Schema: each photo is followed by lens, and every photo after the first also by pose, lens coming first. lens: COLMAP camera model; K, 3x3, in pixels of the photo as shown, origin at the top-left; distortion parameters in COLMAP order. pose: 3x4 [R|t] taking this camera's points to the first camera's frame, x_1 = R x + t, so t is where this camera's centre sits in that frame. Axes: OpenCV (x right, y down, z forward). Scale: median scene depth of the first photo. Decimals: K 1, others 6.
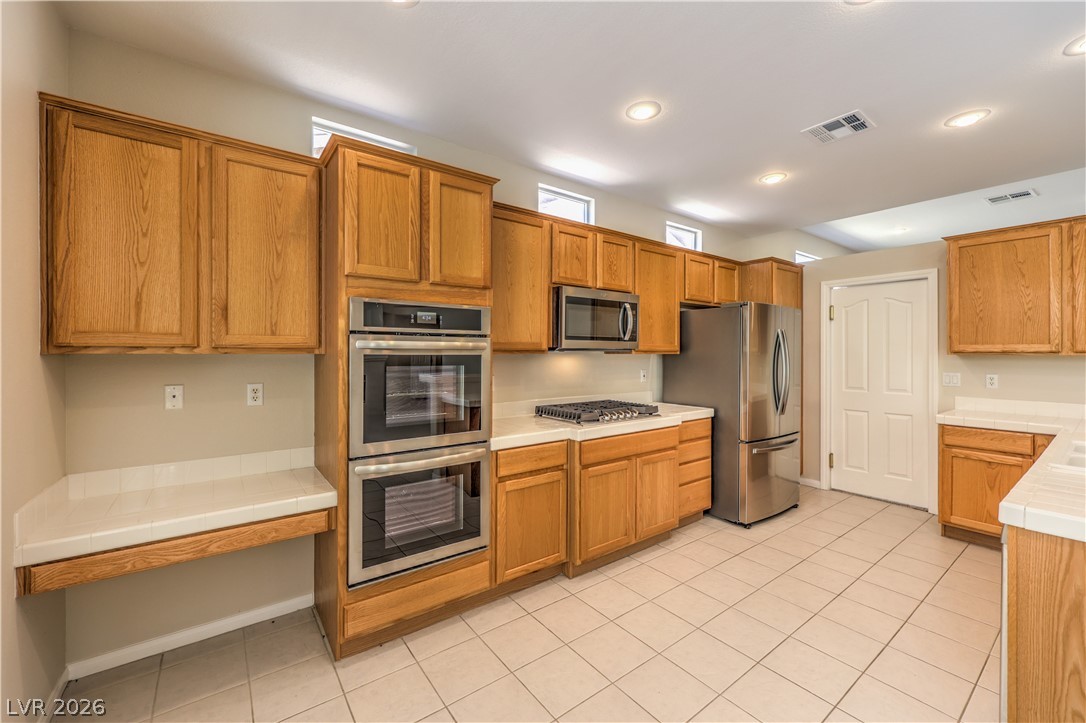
lens RADIAL K [[436.0, 0, 536.0], [0, 436.0, 355.8], [0, 0, 1]] dist [-0.004033, 0.000867]
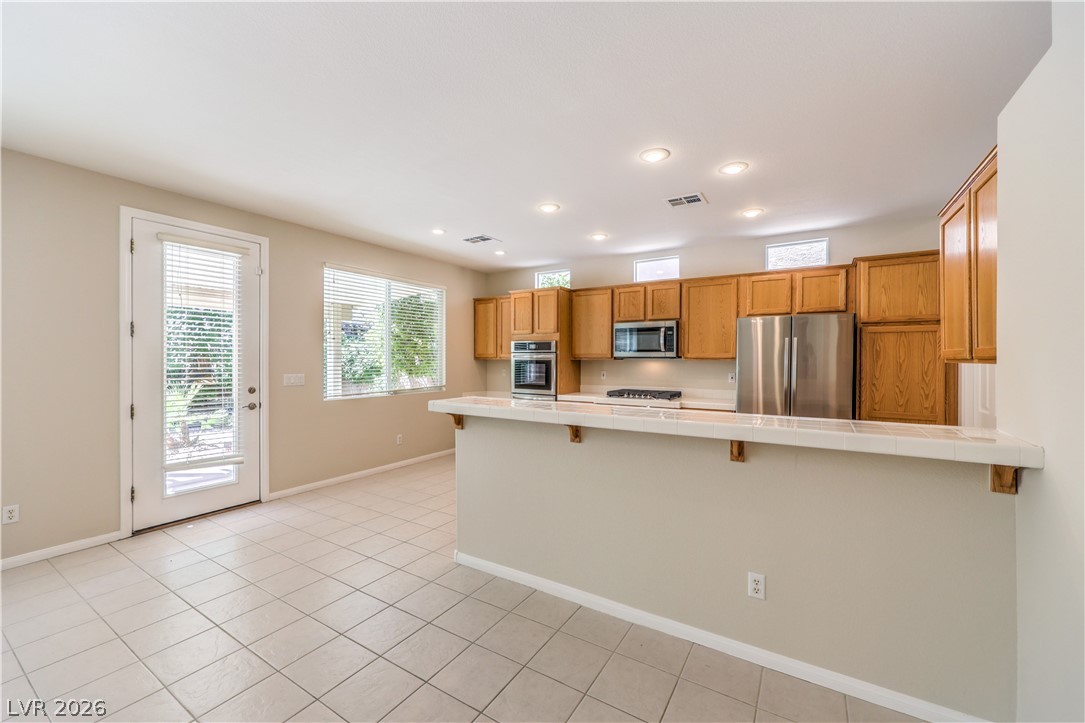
lens RADIAL K [[435.6, 0, 544.2], [0, 435.6, 361.7], [0, 0, 1]] dist [-0.004033, 0.000867]
pose [[0.363151, 0.006442, -0.931708, 2.092579], [-0.007370, 0.999965, 0.004041, -0.002829], [0.931701, 0.005399, 0.363185, 0.065053]]
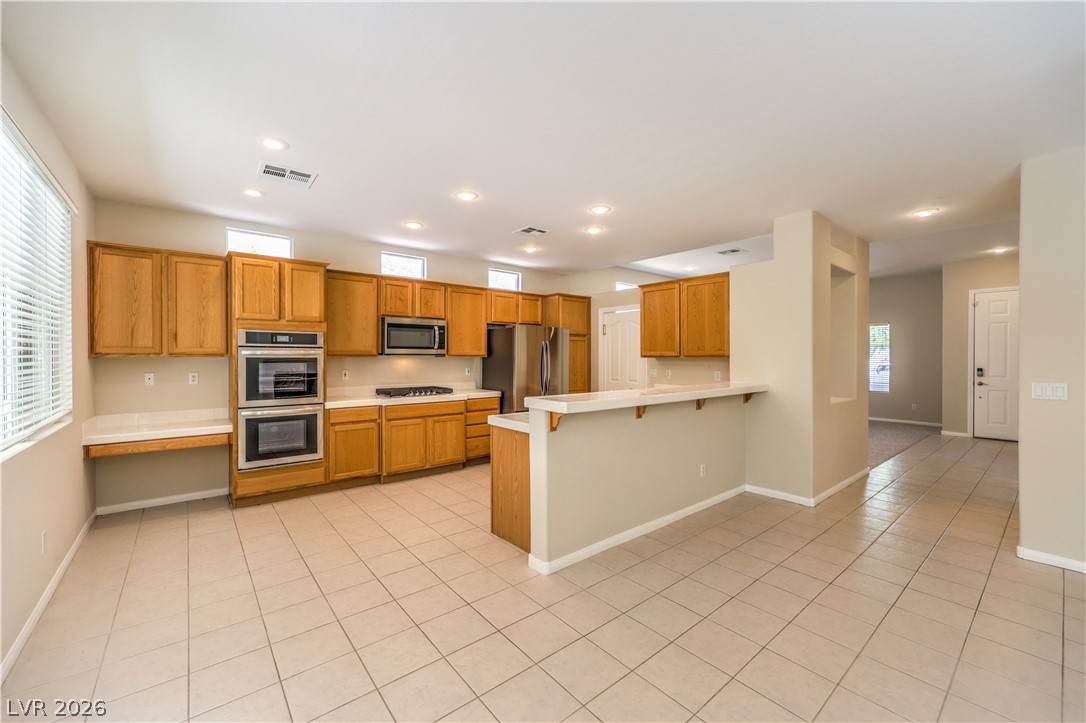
lens RADIAL K [[436.0, 0, 539.1], [0, 436.0, 361.3], [0, 0, 1]] dist [-0.004033, 0.000867]
pose [[0.998910, 0.000378, 0.046685, 0.724544], [-0.000677, 0.999979, 0.006387, 0.000972], [-0.046681, -0.006412, 0.998889, -0.905546]]
